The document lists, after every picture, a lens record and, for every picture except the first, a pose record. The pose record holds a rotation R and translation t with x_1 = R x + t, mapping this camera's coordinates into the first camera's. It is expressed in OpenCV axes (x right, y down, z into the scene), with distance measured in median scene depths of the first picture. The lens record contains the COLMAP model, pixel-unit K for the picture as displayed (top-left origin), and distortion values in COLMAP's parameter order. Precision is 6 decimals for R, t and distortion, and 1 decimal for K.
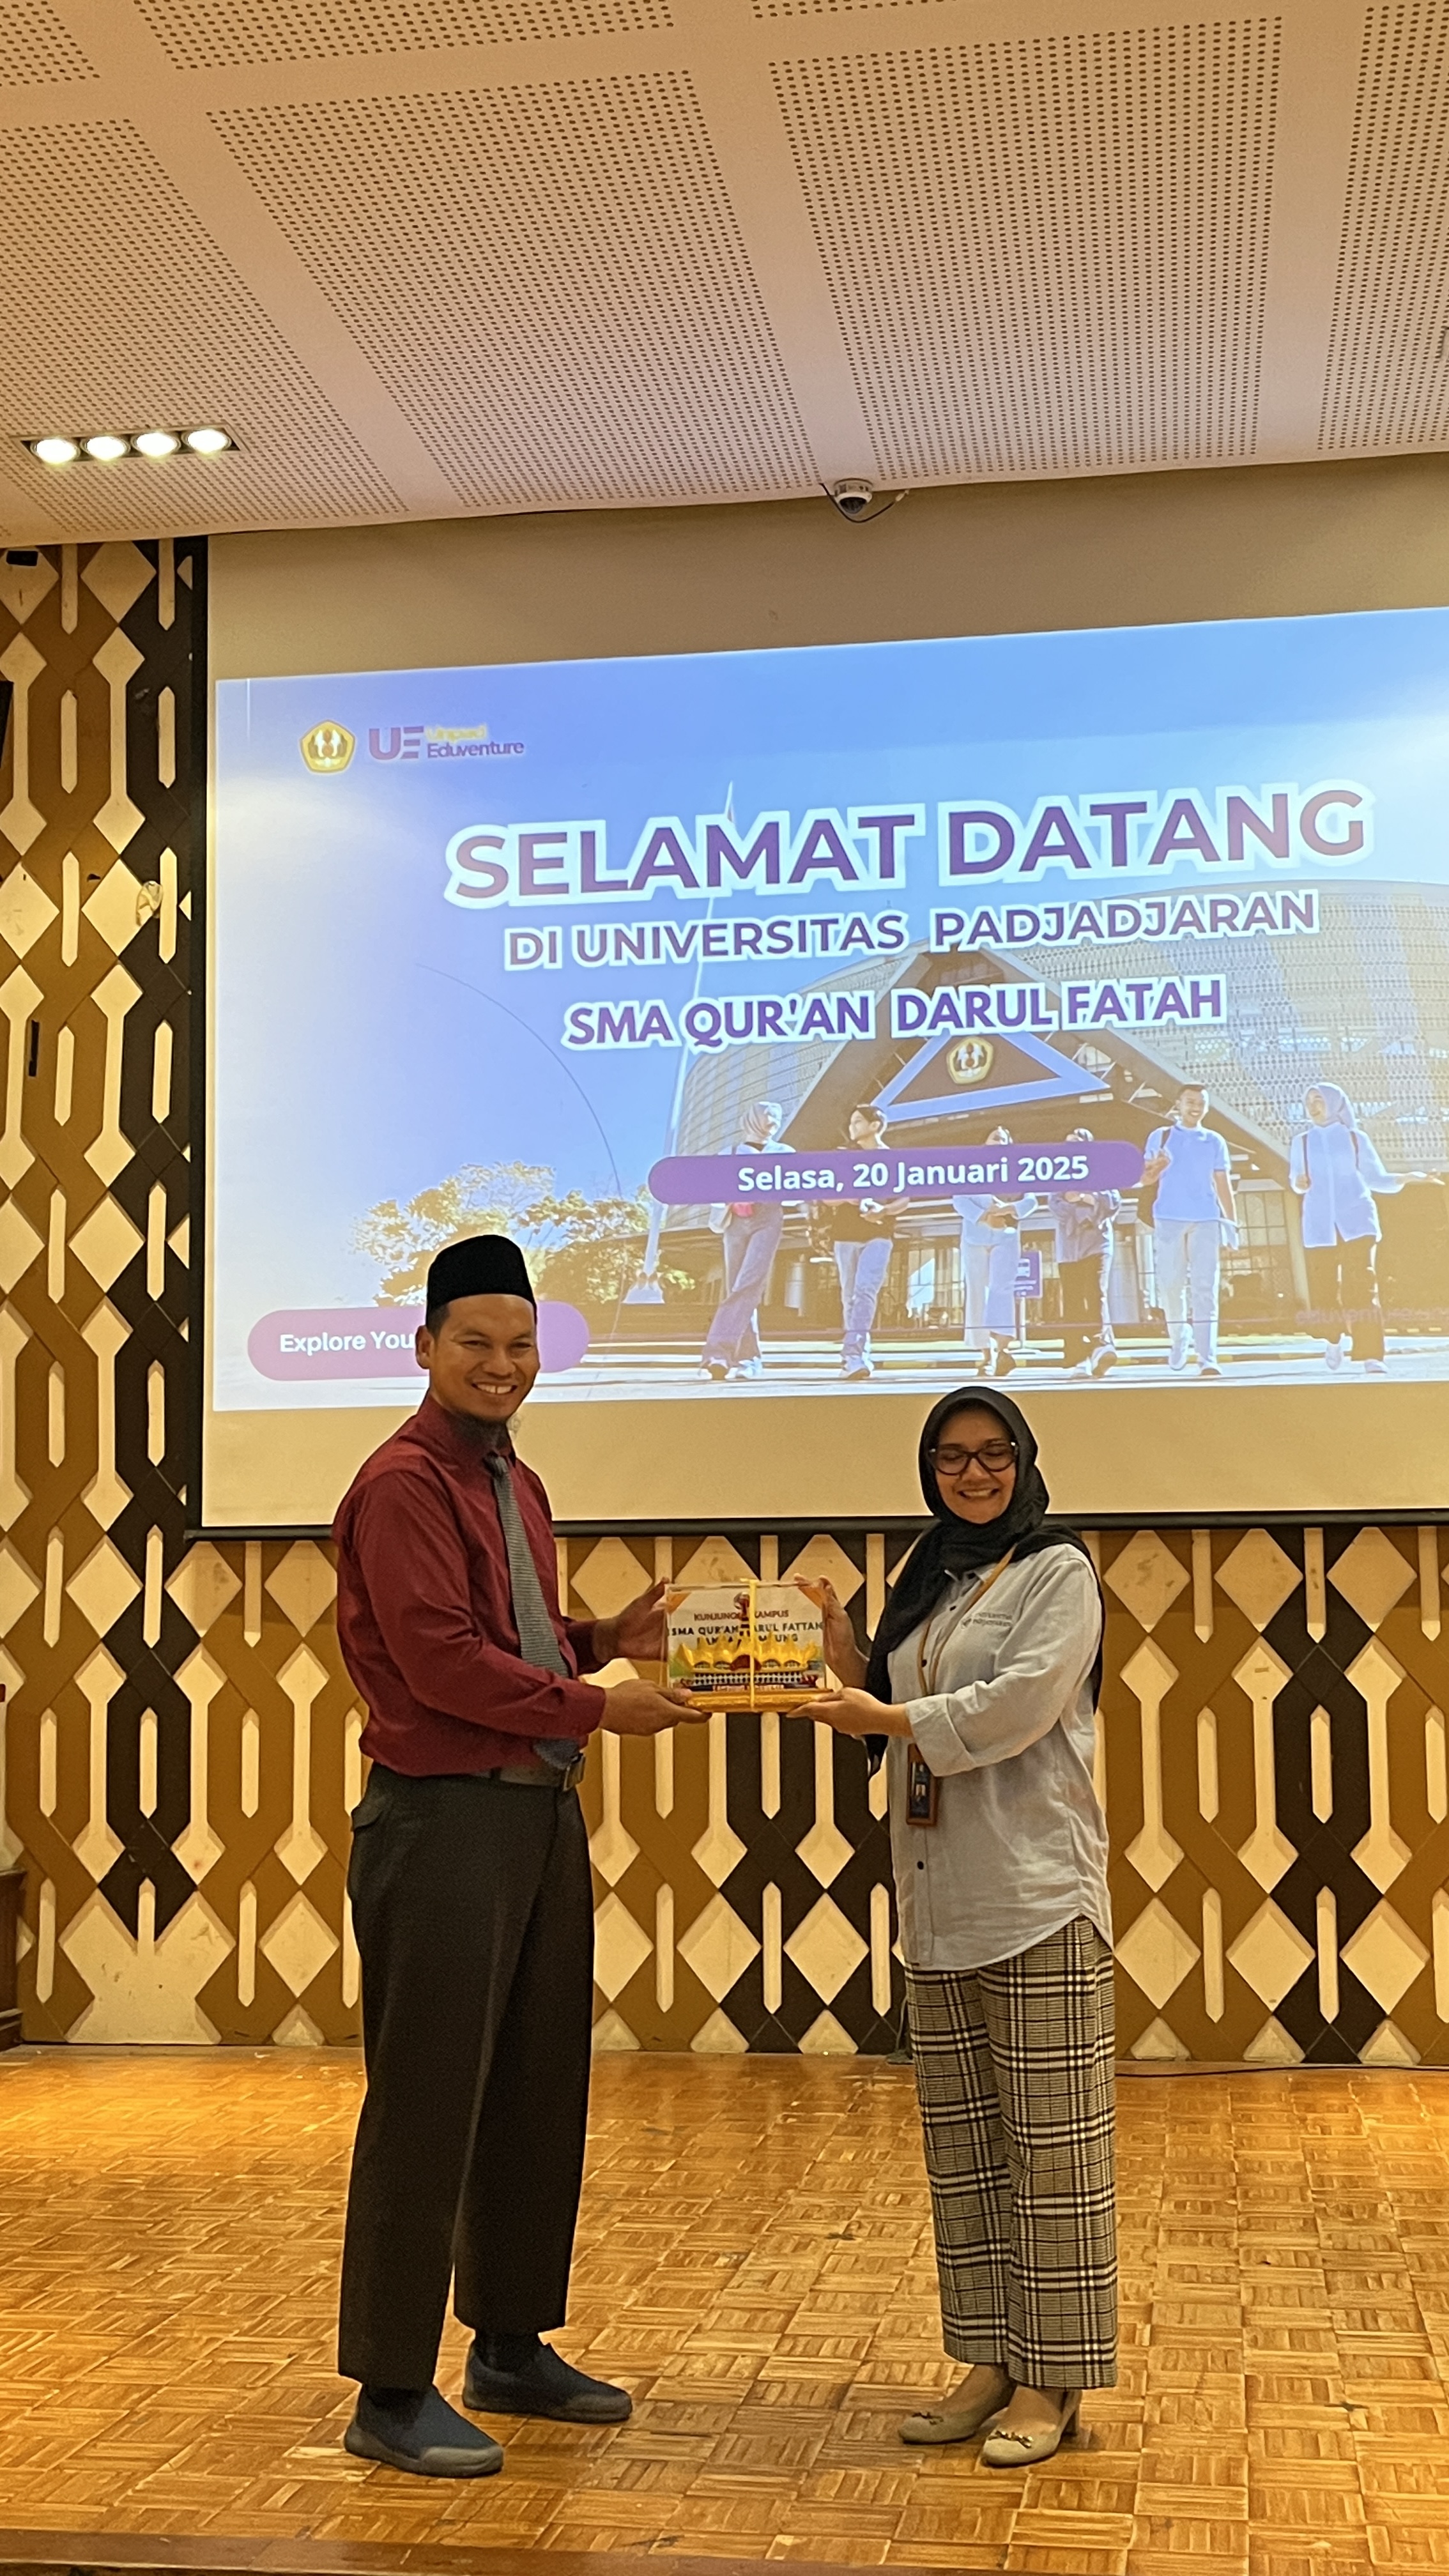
lens RADIAL K [[3131.9, 0, 666.3], [0, 3131.9, 1280.6], [0, 0, 1]] dist [0.063991, -0.007964]
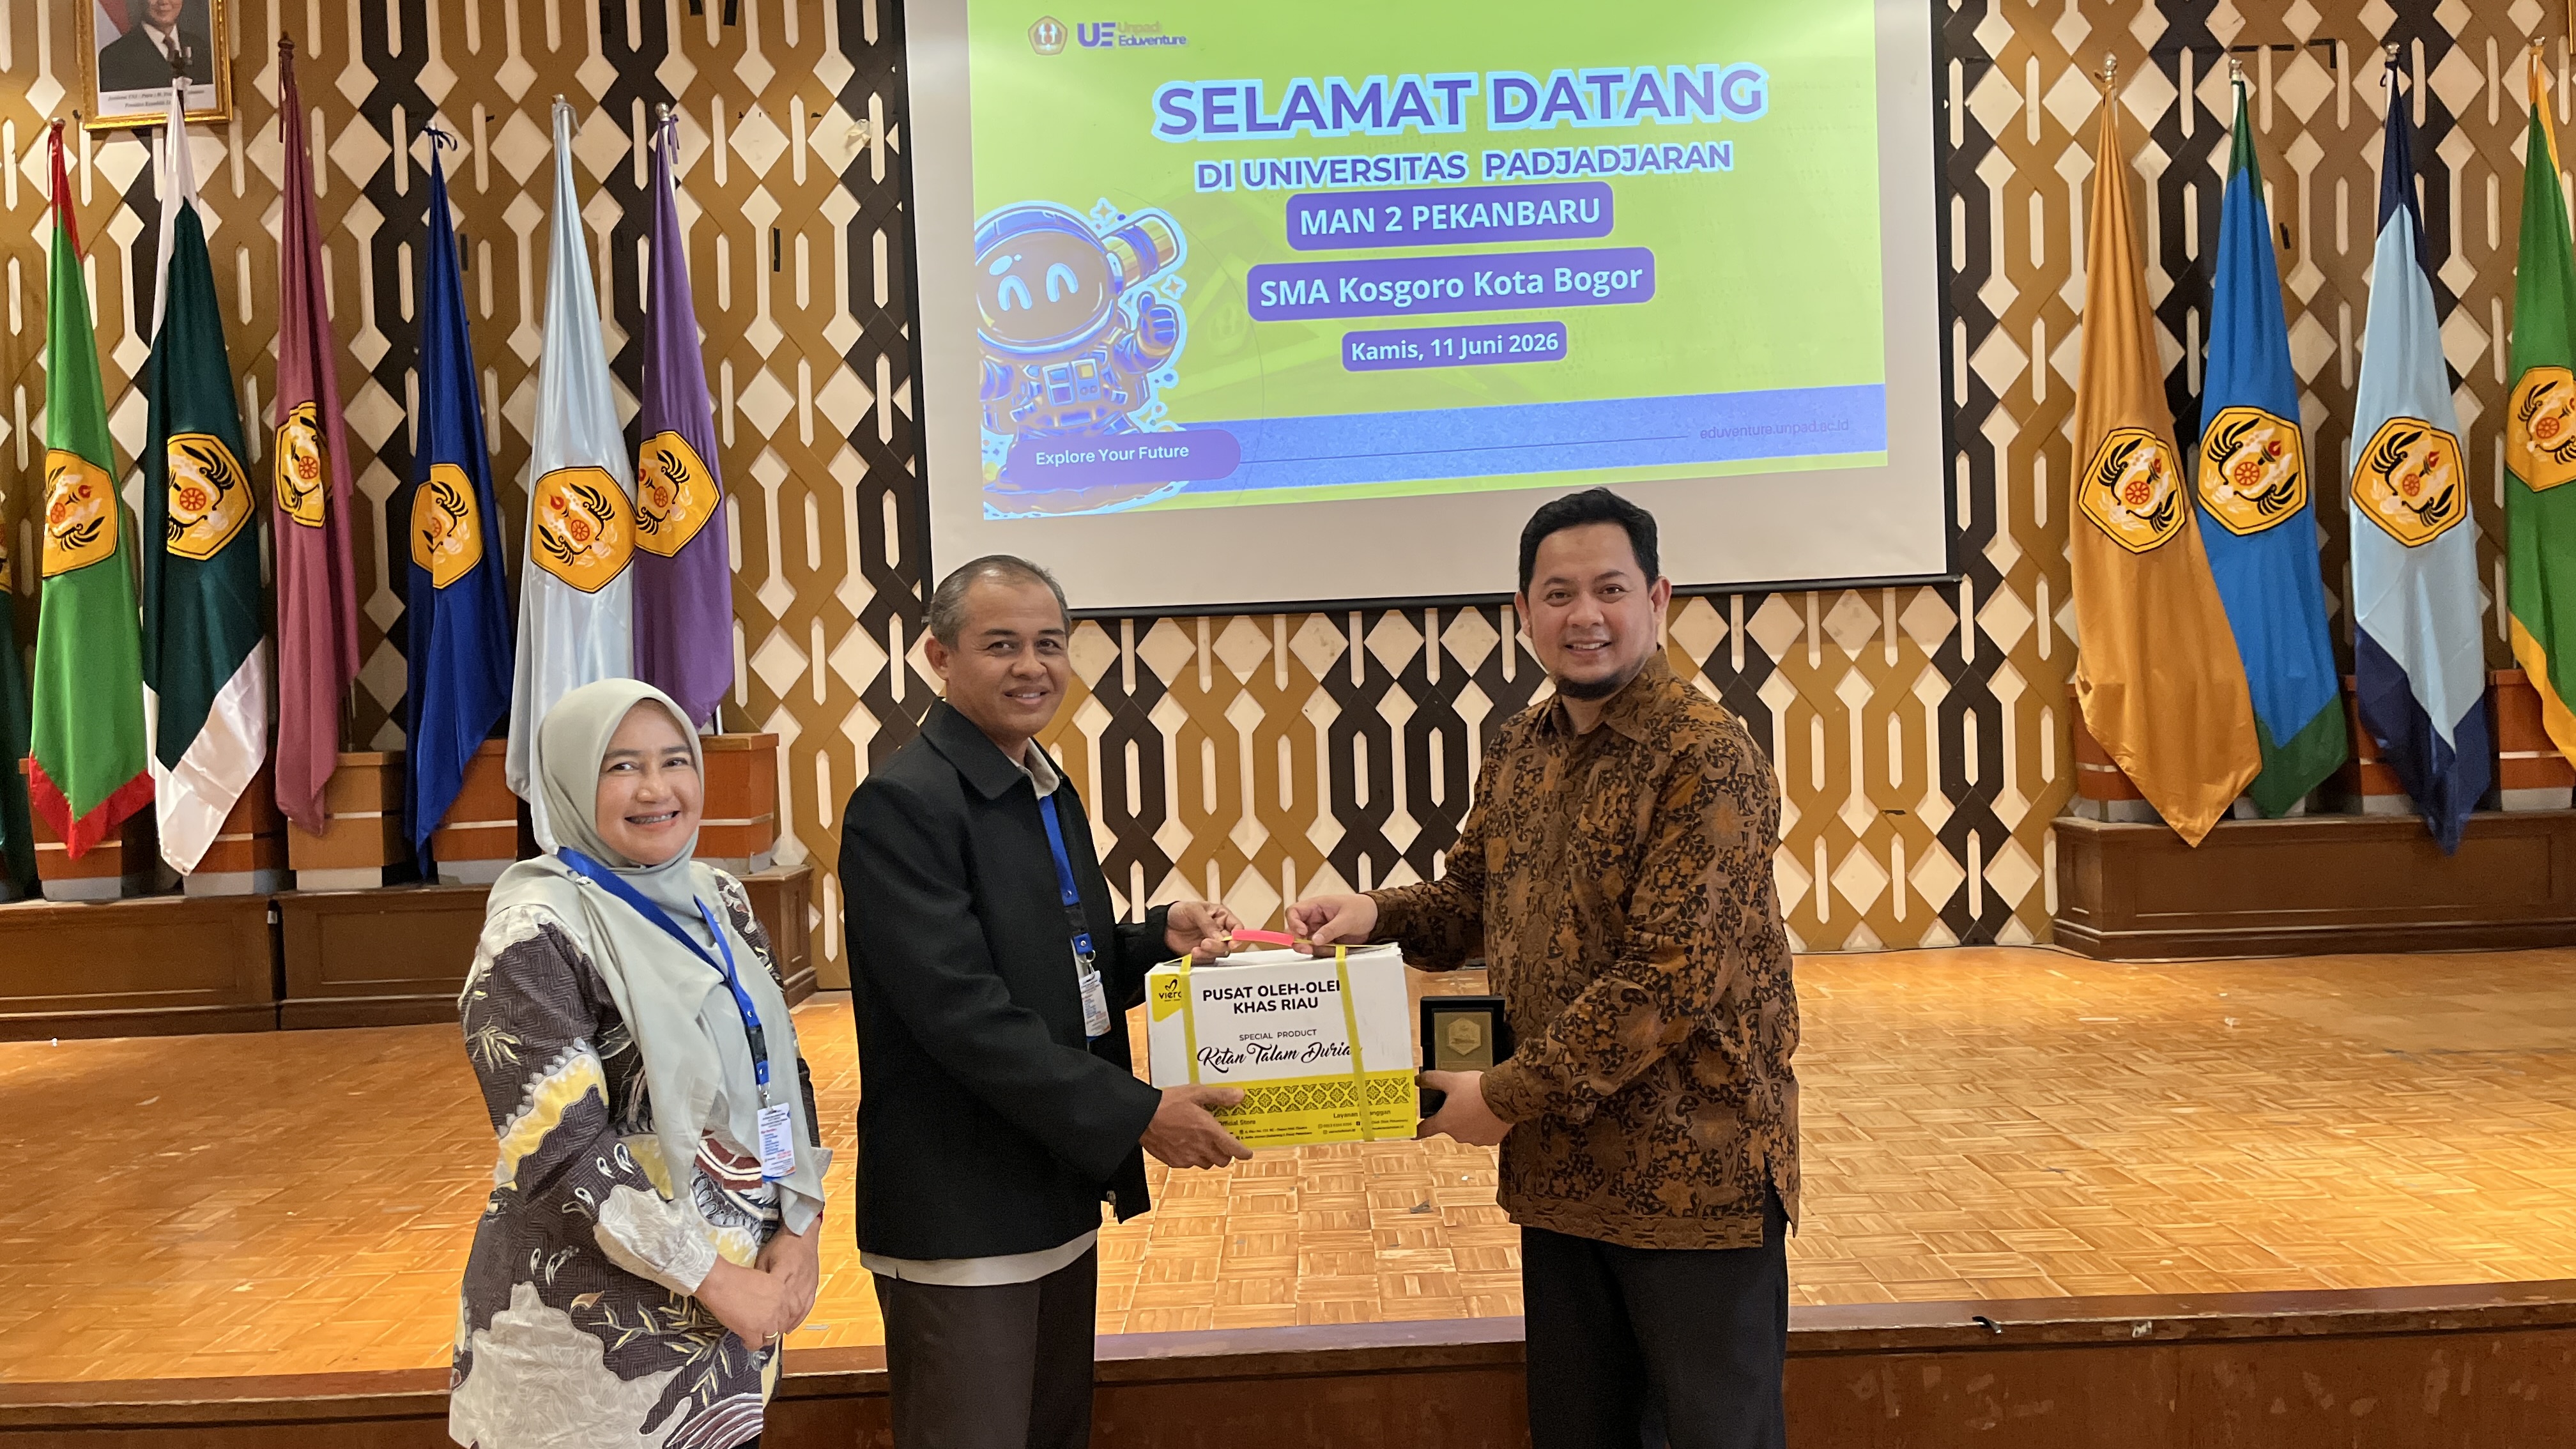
lens RADIAL K [[2221.7, 0, 1338.4], [0, 2221.7, 732.6], [0, 0, 1]] dist [0.072982, -0.144782]
pose [[0.981337, -0.033906, 0.189283, -0.159029], [0.008690, 0.991146, 0.132493, 0.003987], [-0.192099, -0.128375, 0.972943, 0.027202]]
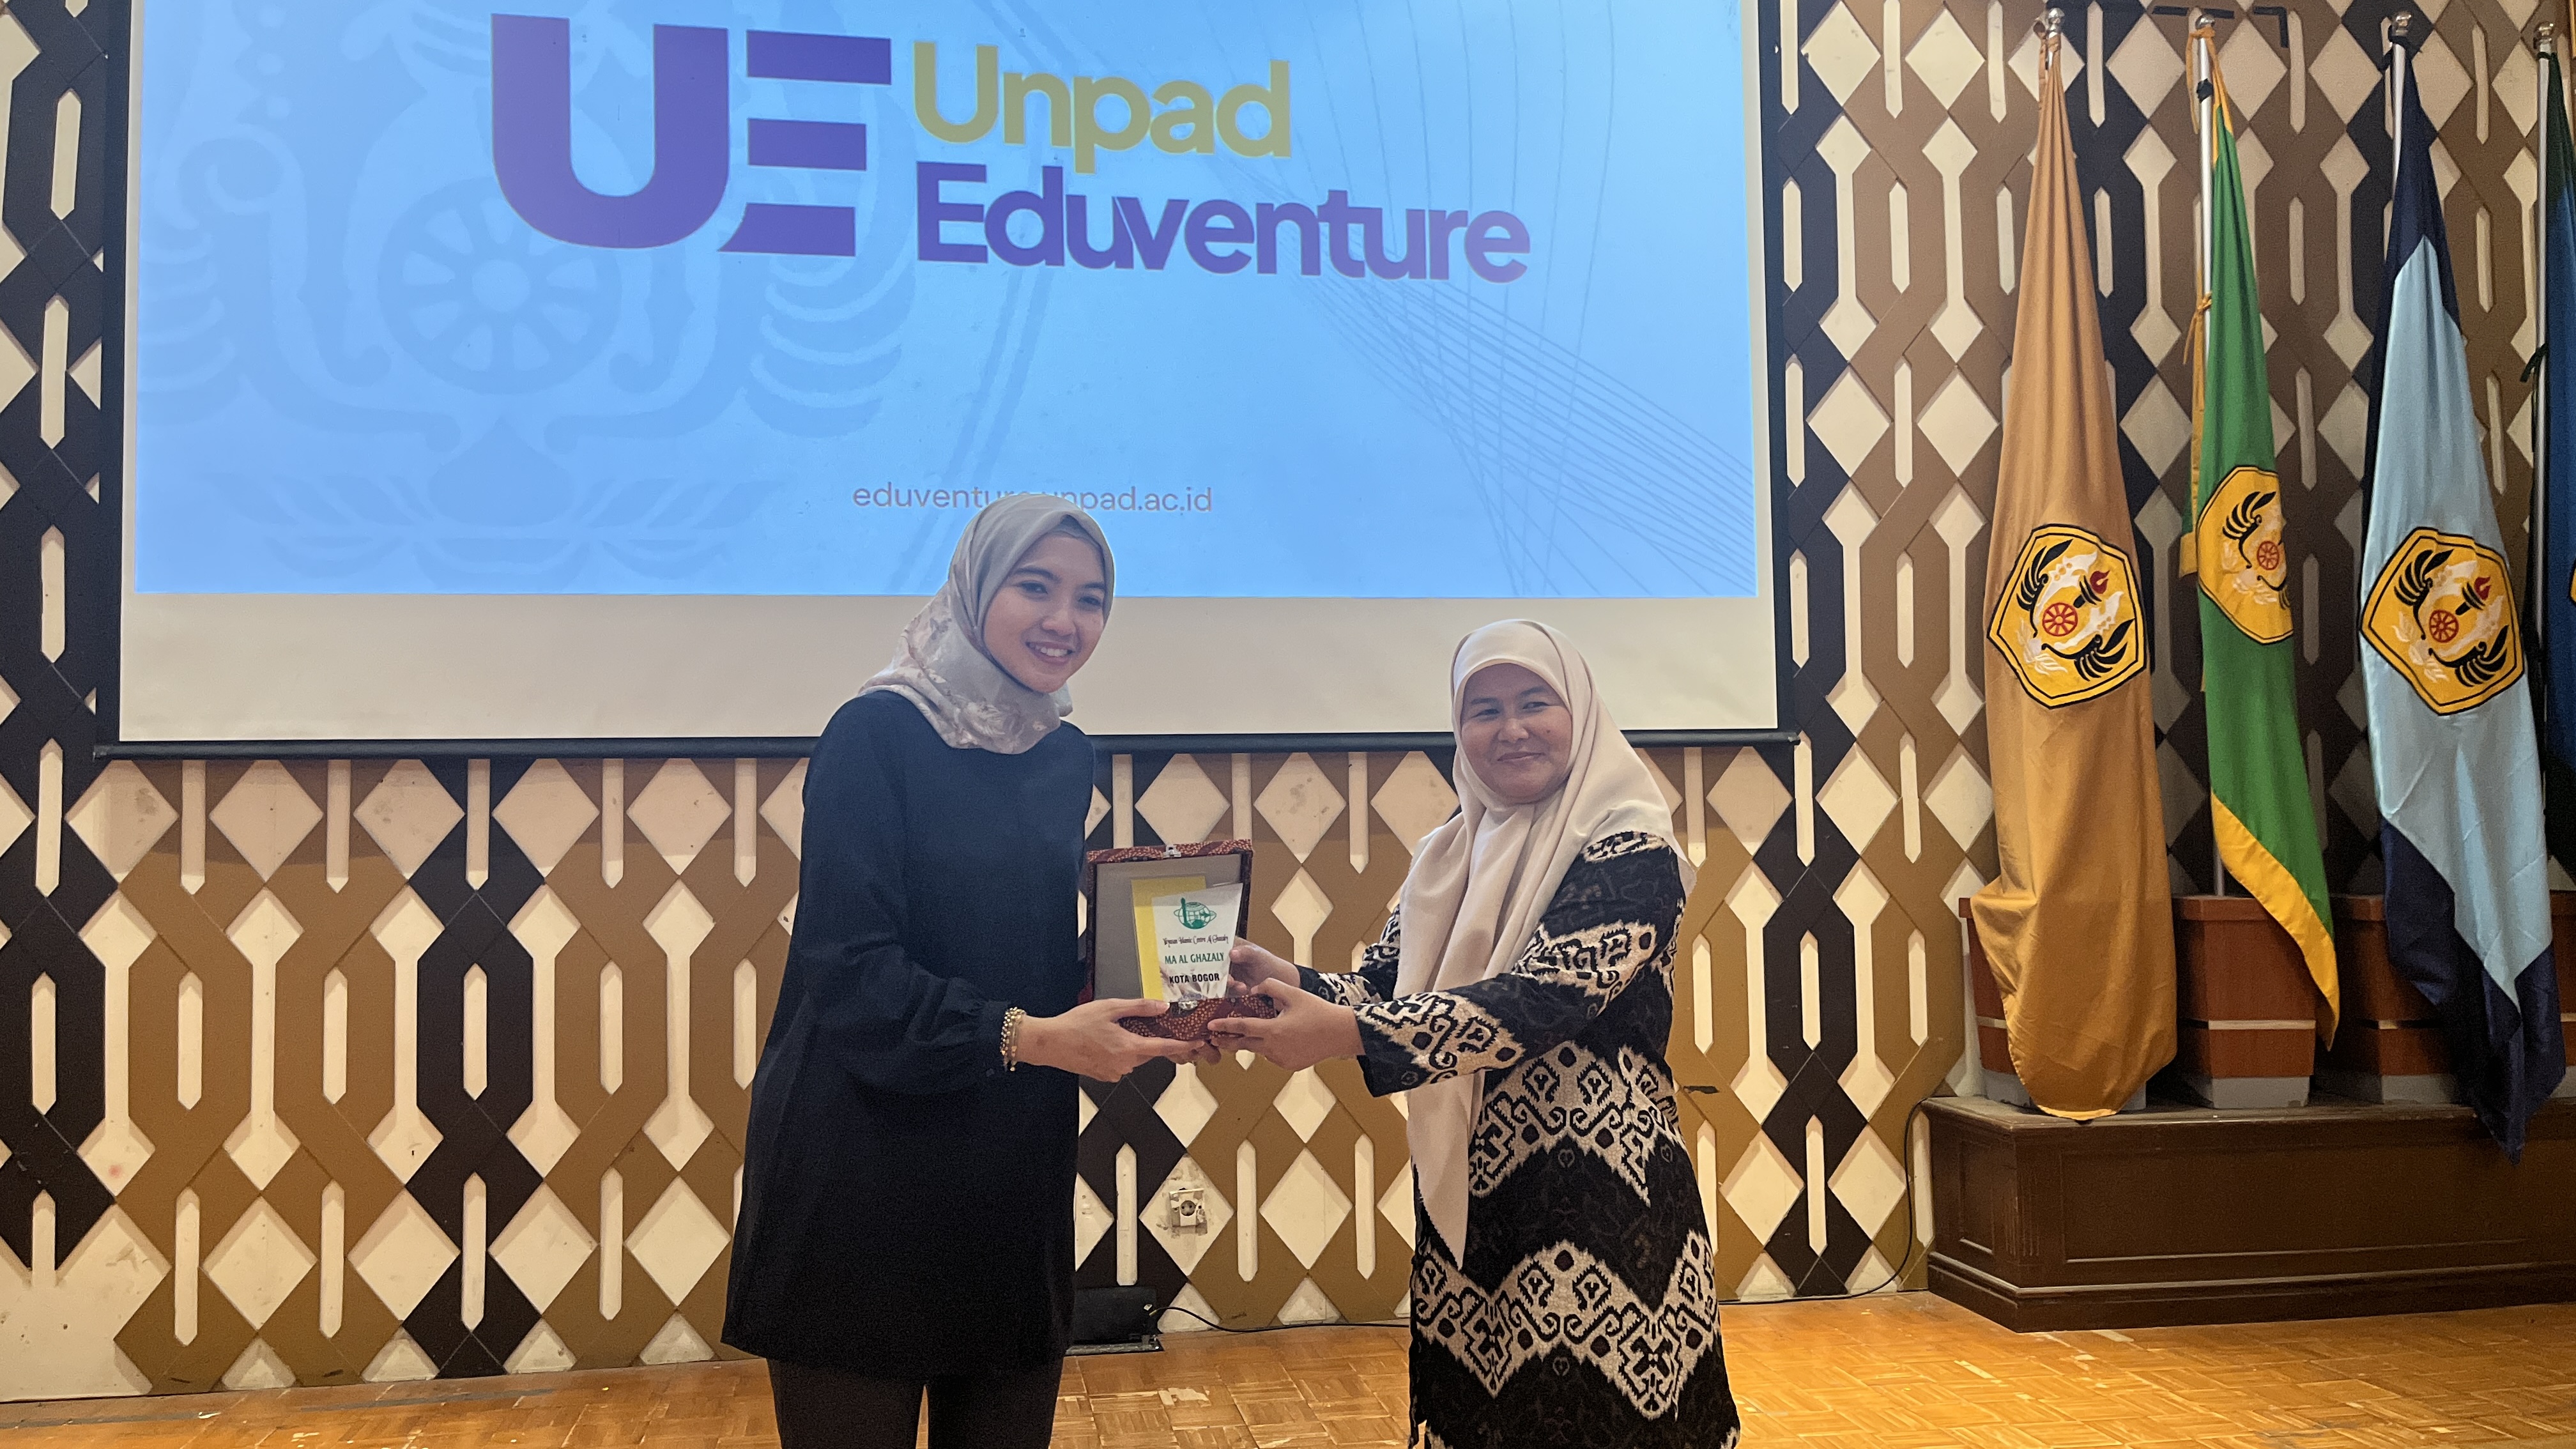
lens RADIAL K [[2221.7, 0, 1338.4], [0, 2221.7, 732.6], [0, 0, 1]] dist [0.072982, -0.144782]
pose [[0.930607, 0.010863, 0.365858, -0.069890], [-0.032756, 0.998020, 0.053686, 0.036469], [-0.364551, -0.061945, 0.929121, 0.372233]]
